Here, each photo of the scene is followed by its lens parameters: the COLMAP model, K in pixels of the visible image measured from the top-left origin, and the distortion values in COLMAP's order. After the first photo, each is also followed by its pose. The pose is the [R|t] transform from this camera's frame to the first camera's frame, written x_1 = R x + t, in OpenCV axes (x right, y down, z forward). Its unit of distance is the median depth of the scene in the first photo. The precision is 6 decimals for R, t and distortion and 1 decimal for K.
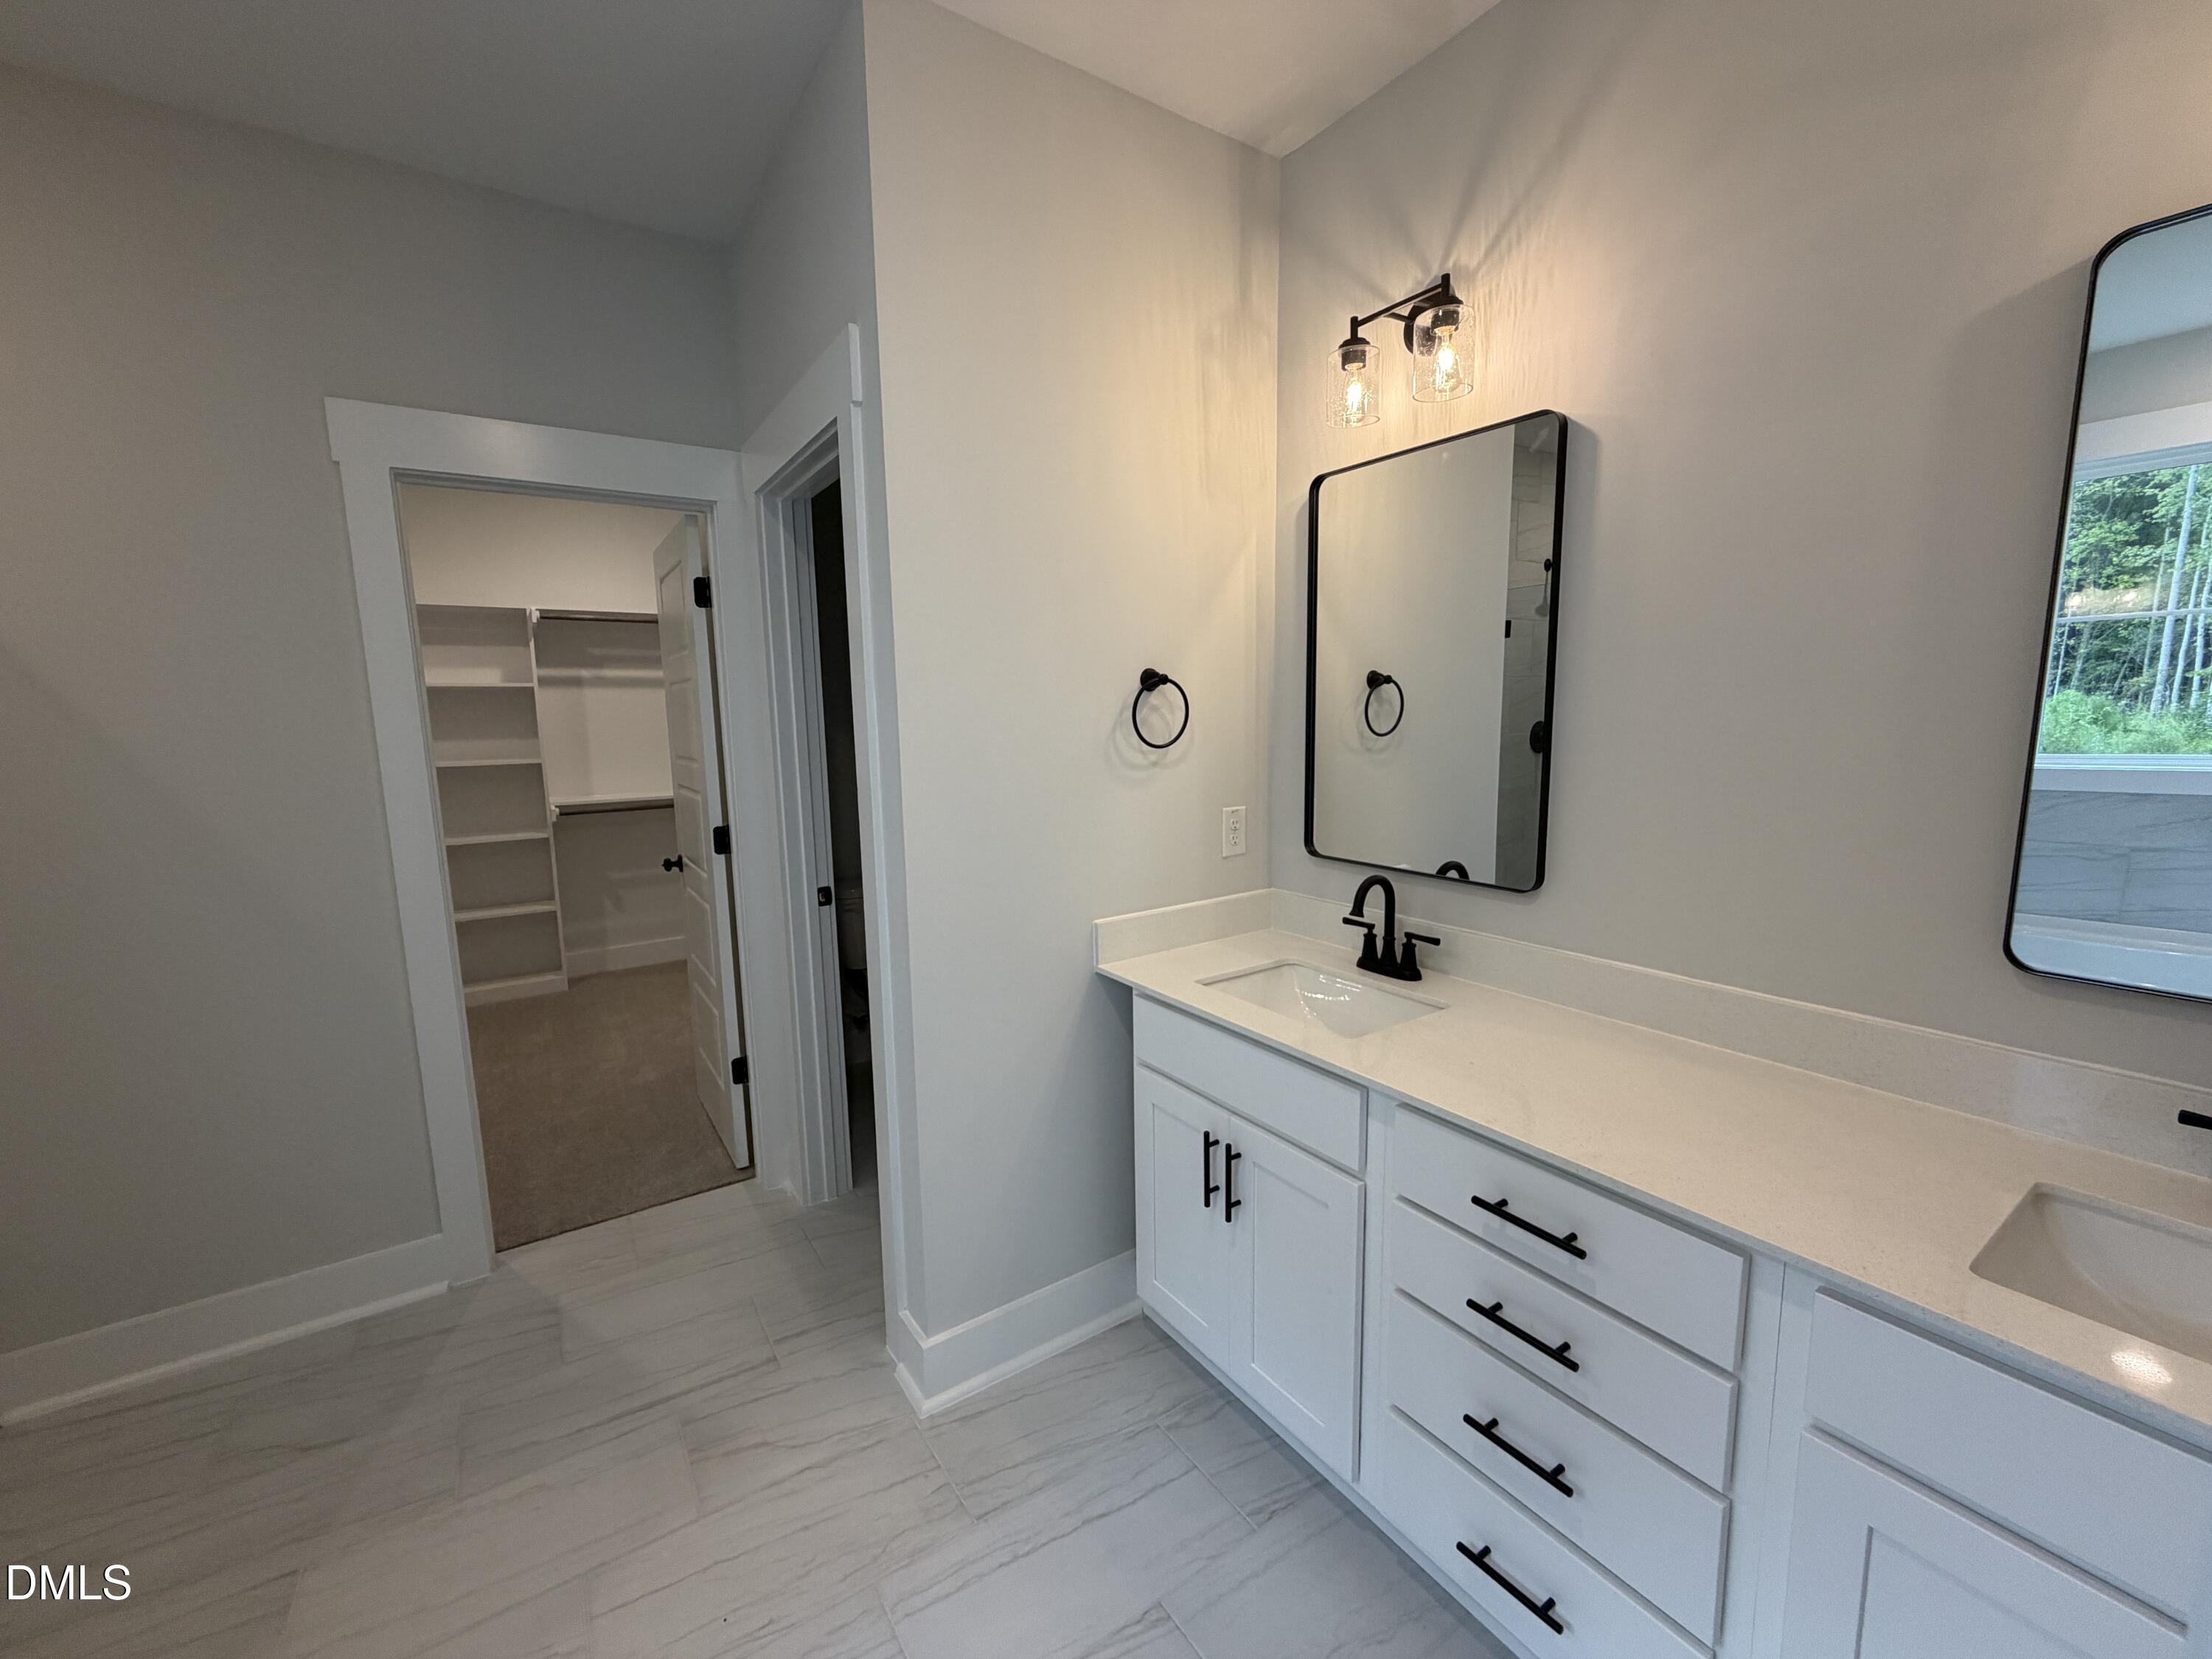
lens RADIAL K [[870.4, 0, 1106.0], [0, 870.4, 829.5], [0, 0, 1]] dist [-0.002443, -0.000184]
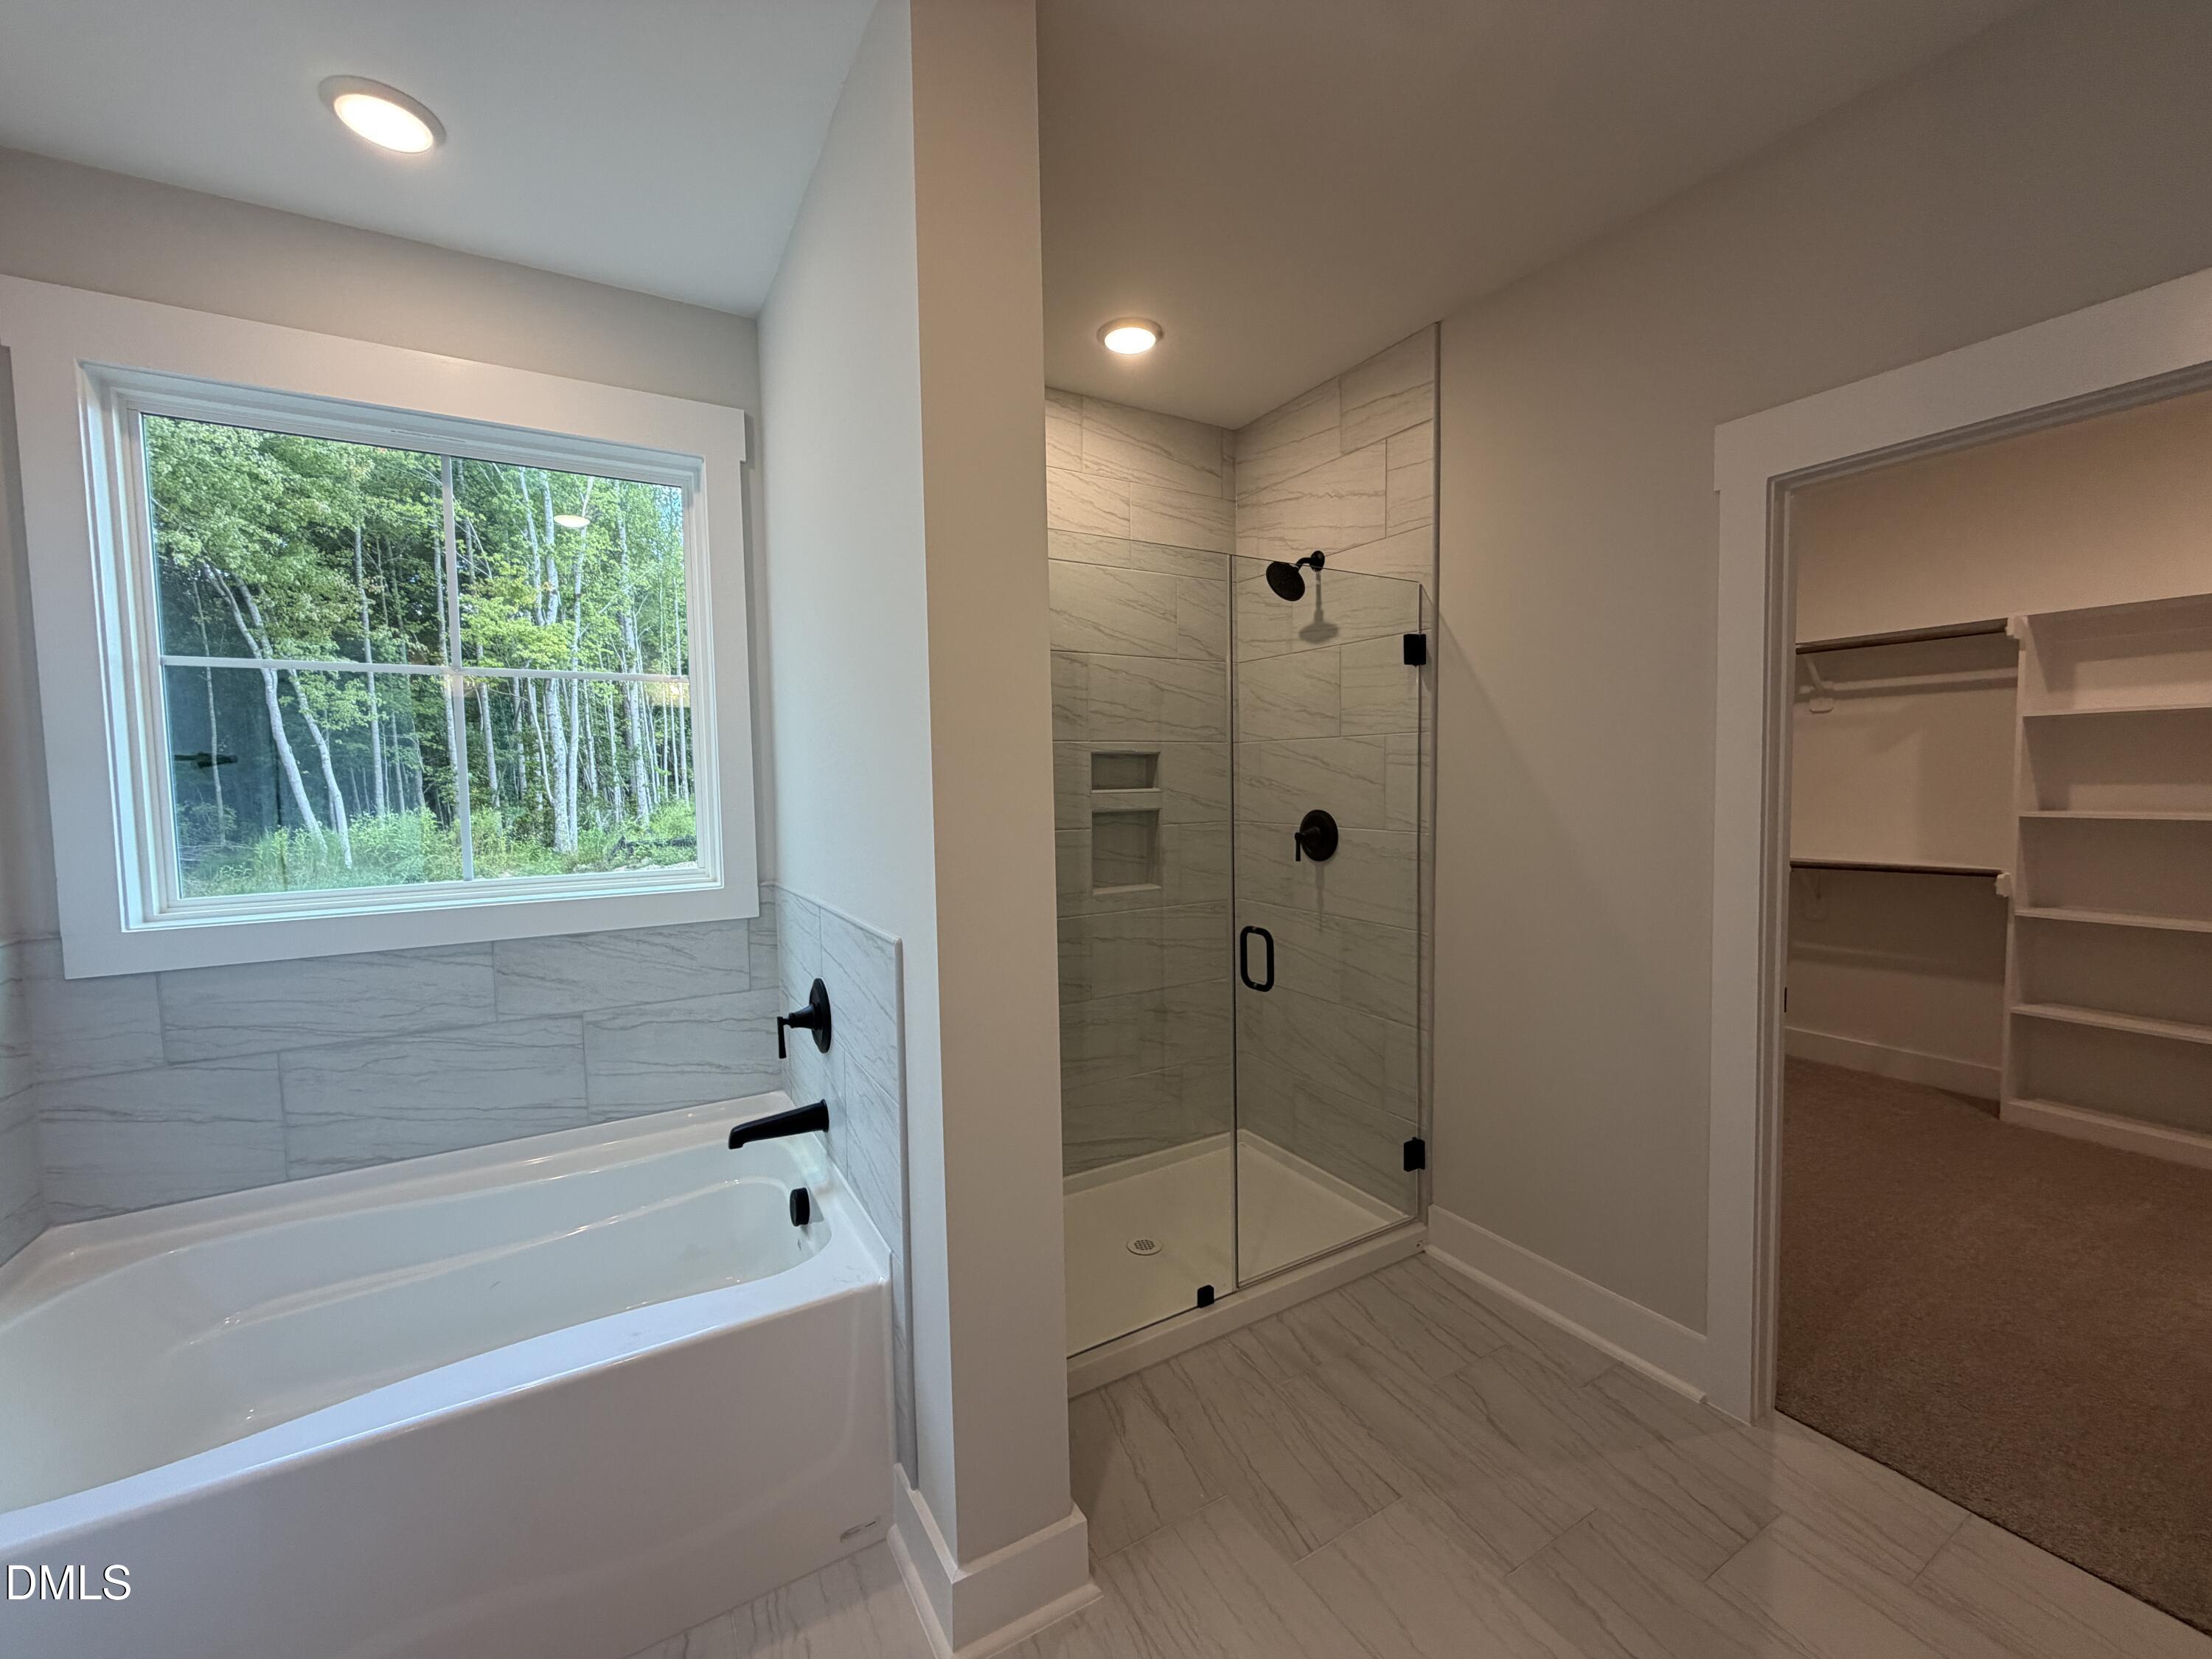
lens RADIAL K [[883.4, 0, 1099.7], [0, 883.4, 828.8], [0, 0, 1]] dist [0.000059, 0.000273]
pose [[-0.059968, 0.071097, -0.995665, 0.163697], [-0.112484, 0.990626, 0.077512, -0.062784], [0.991842, 0.116644, -0.051408, 0.436453]]
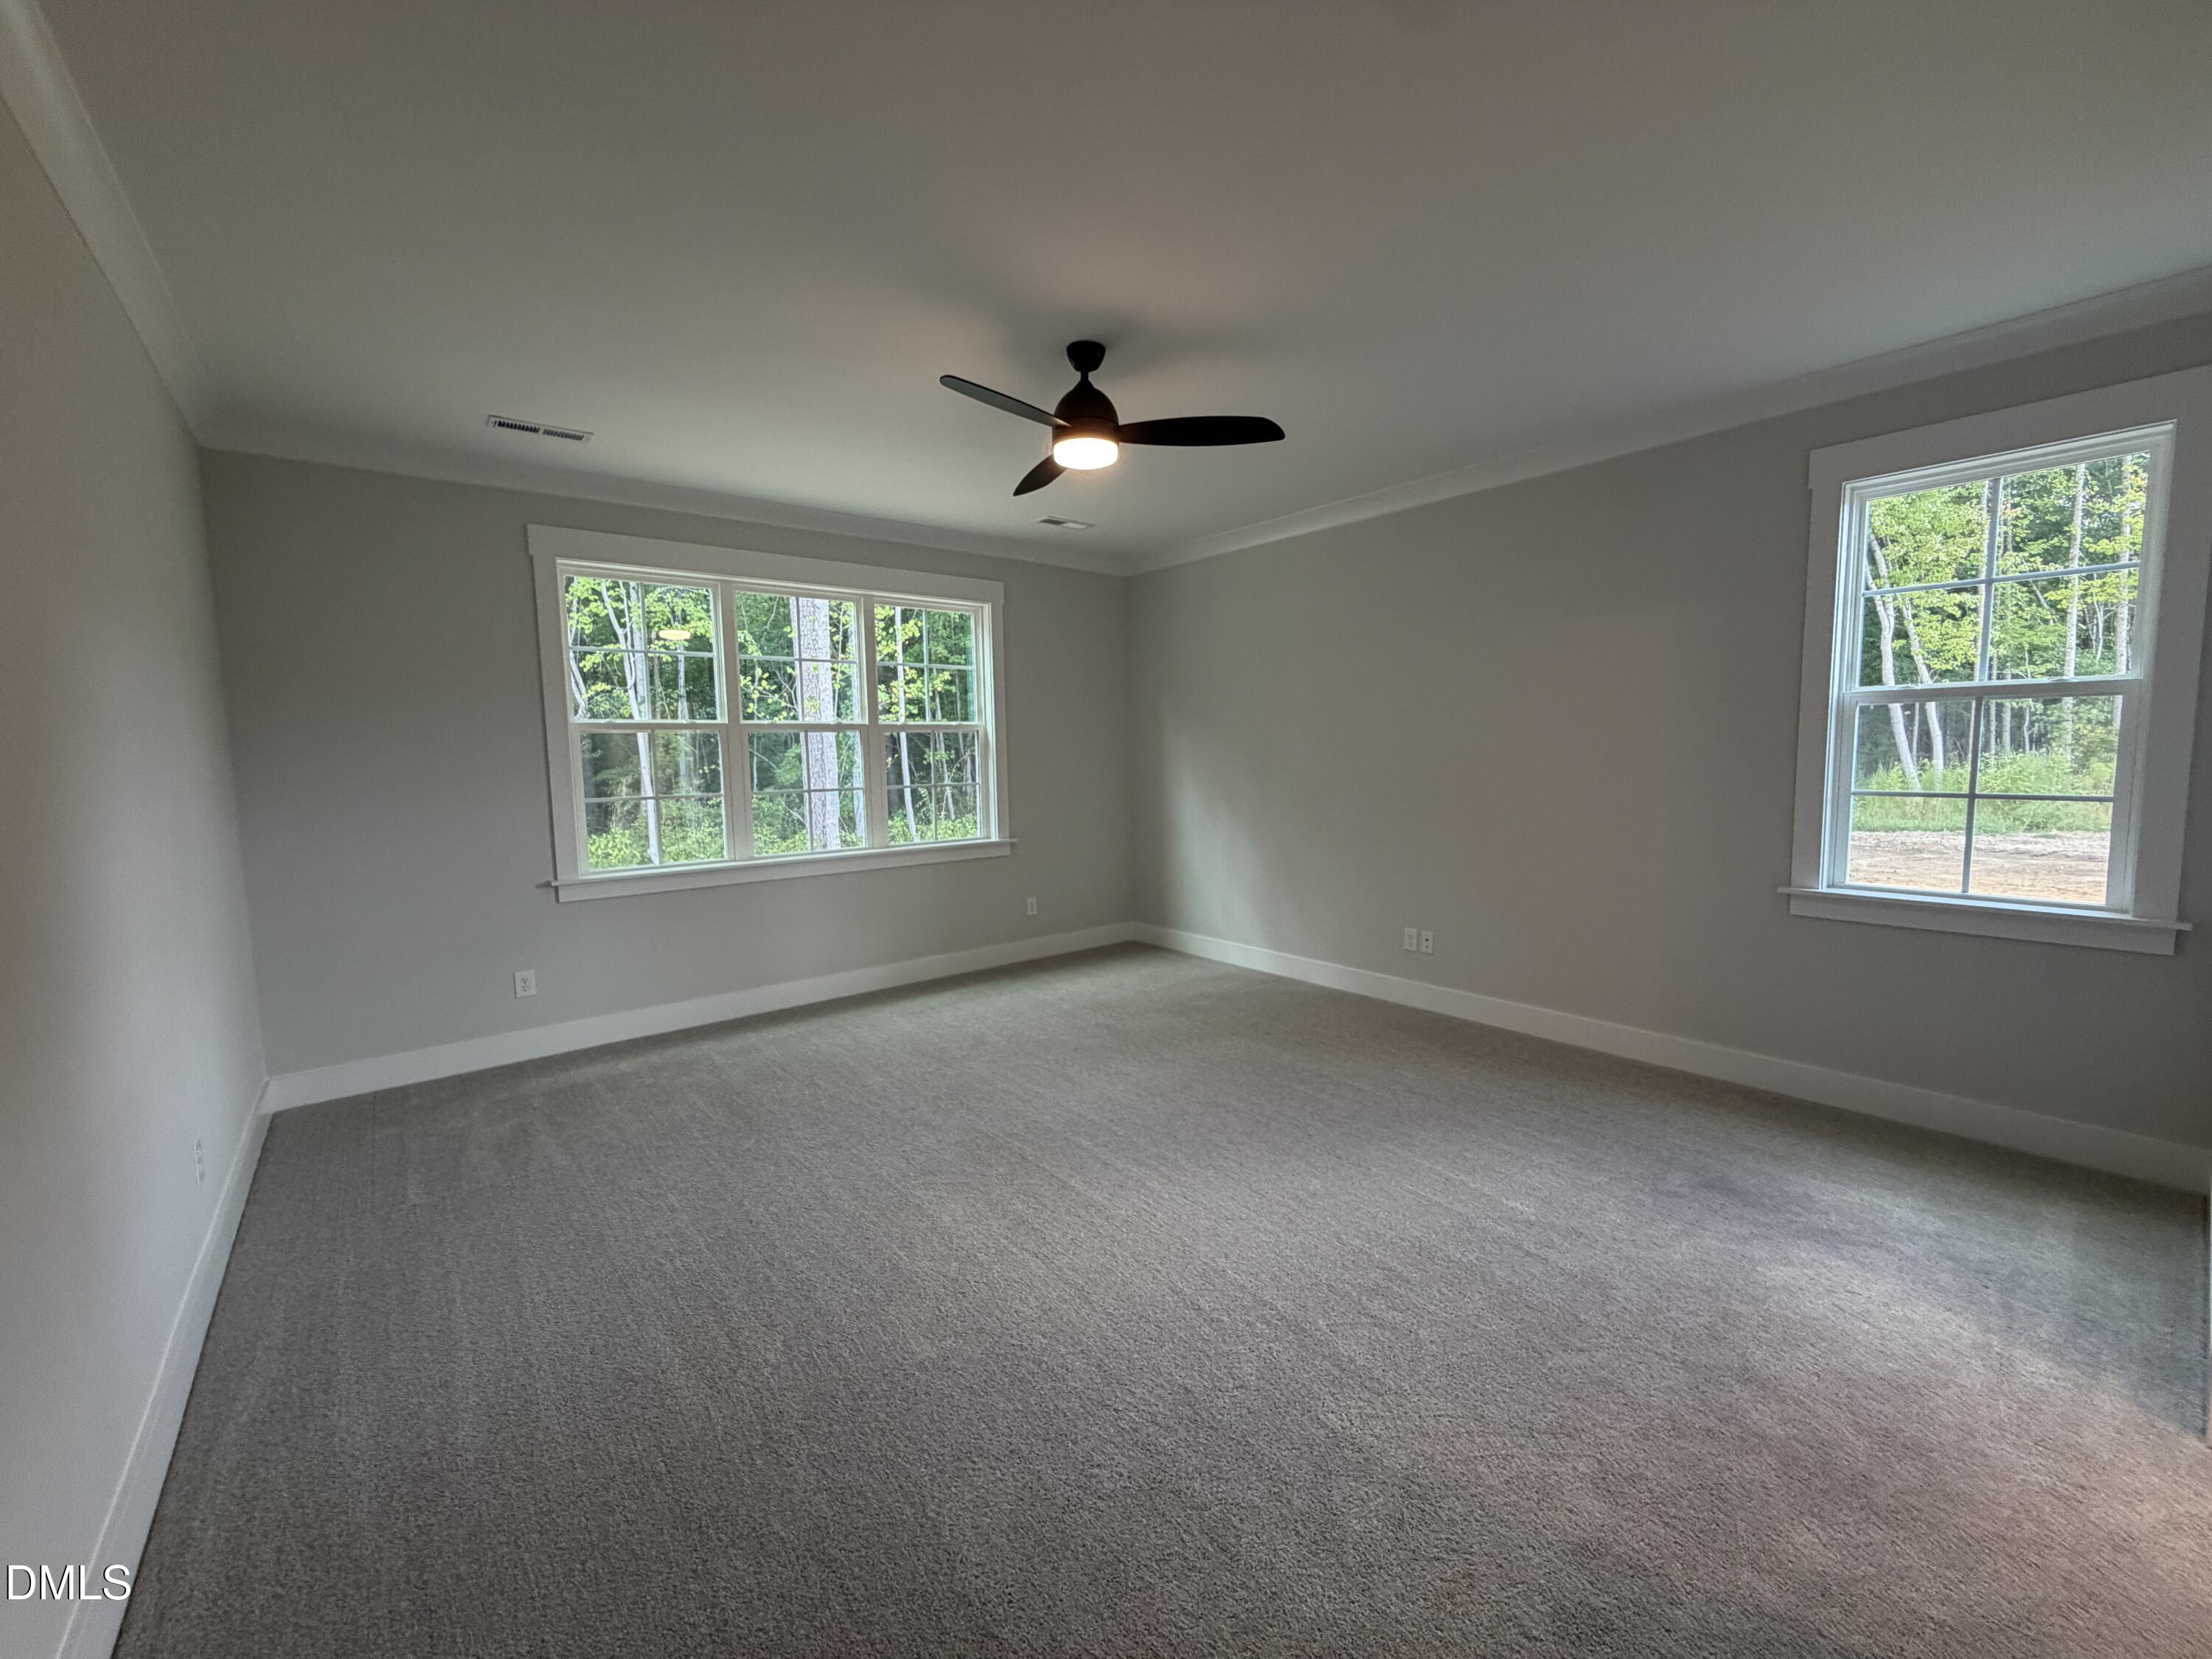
lens RADIAL K [[883.4, 0, 1099.7], [0, 883.4, 828.8], [0, 0, 1]] dist [0.000059, 0.000273]
pose [[-0.995436, 0.038838, -0.087175, 1.230546], [0.018612, 0.974911, 0.221817, -0.052589], [0.093602, 0.219182, -0.971184, 0.356411]]
